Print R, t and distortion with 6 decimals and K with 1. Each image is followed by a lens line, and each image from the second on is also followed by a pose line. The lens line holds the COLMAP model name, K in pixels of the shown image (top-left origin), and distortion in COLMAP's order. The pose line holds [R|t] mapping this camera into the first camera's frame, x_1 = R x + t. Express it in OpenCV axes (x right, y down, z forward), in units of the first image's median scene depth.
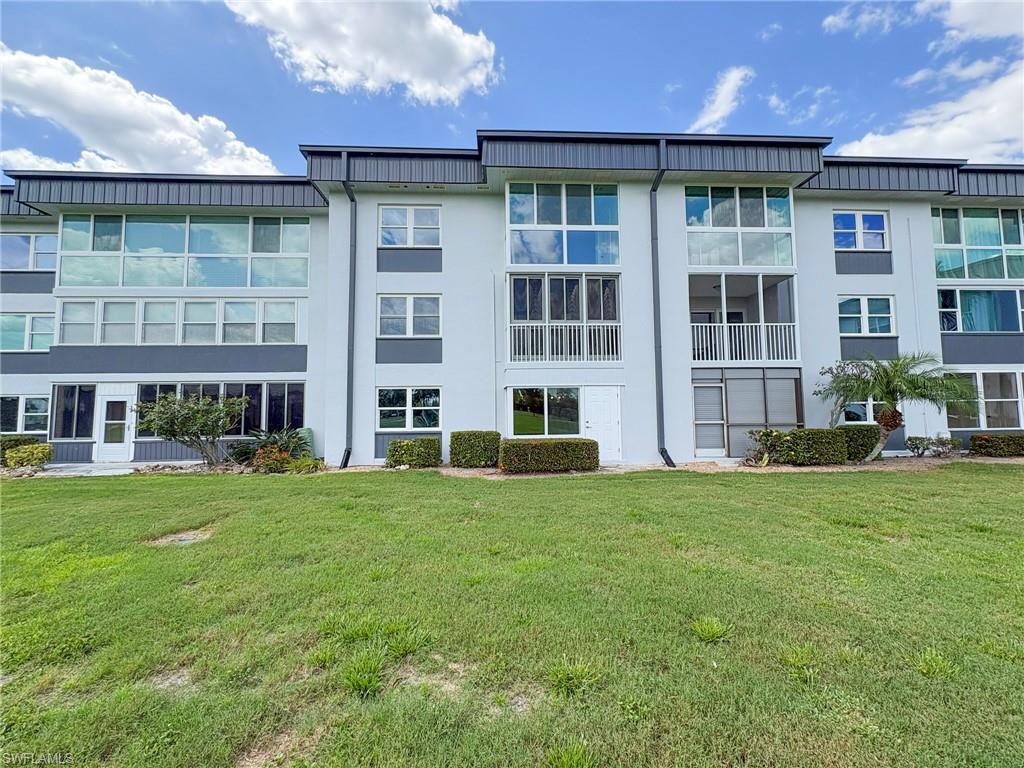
lens RADIAL K [[446.8, 0, 512.0], [0, 446.8, 384.0], [0, 0, 1]] dist [0.002023, 0.000087]
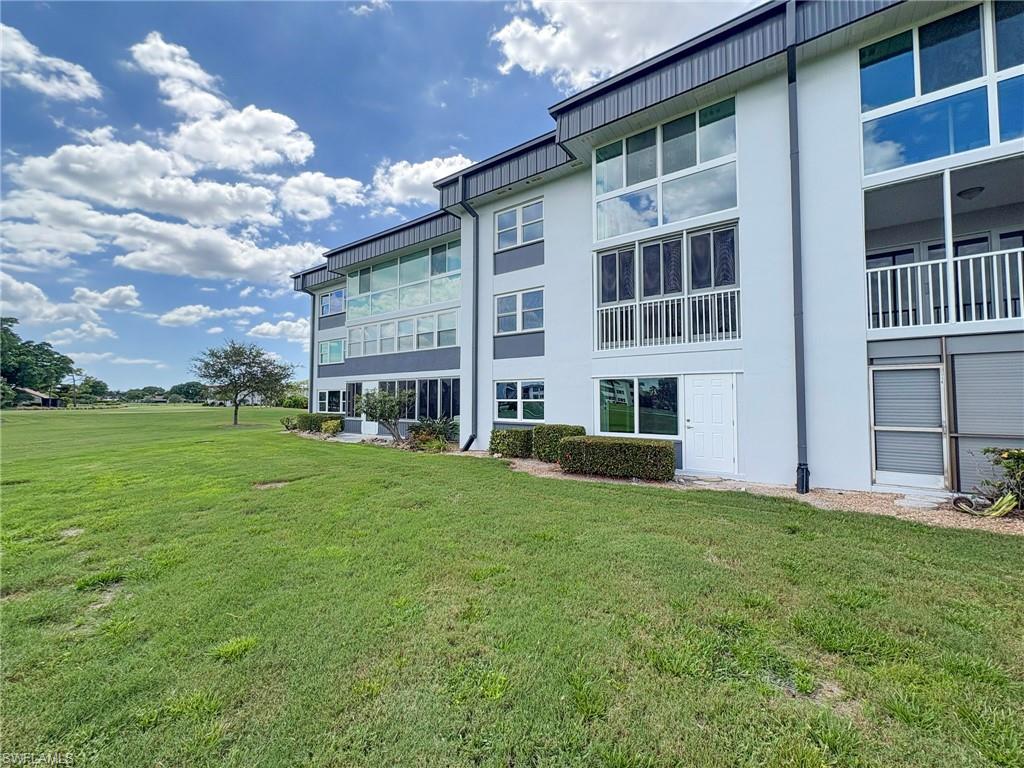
lens RADIAL K [[446.8, 0, 512.0], [0, 446.8, 384.0], [0, 0, 1]] dist [0.002023, 0.000087]
pose [[0.746065, -0.013023, -0.665746, 0.457144], [0.035560, 0.999161, 0.020305, -0.006271], [0.664923, -0.038823, 0.745902, 0.204024]]
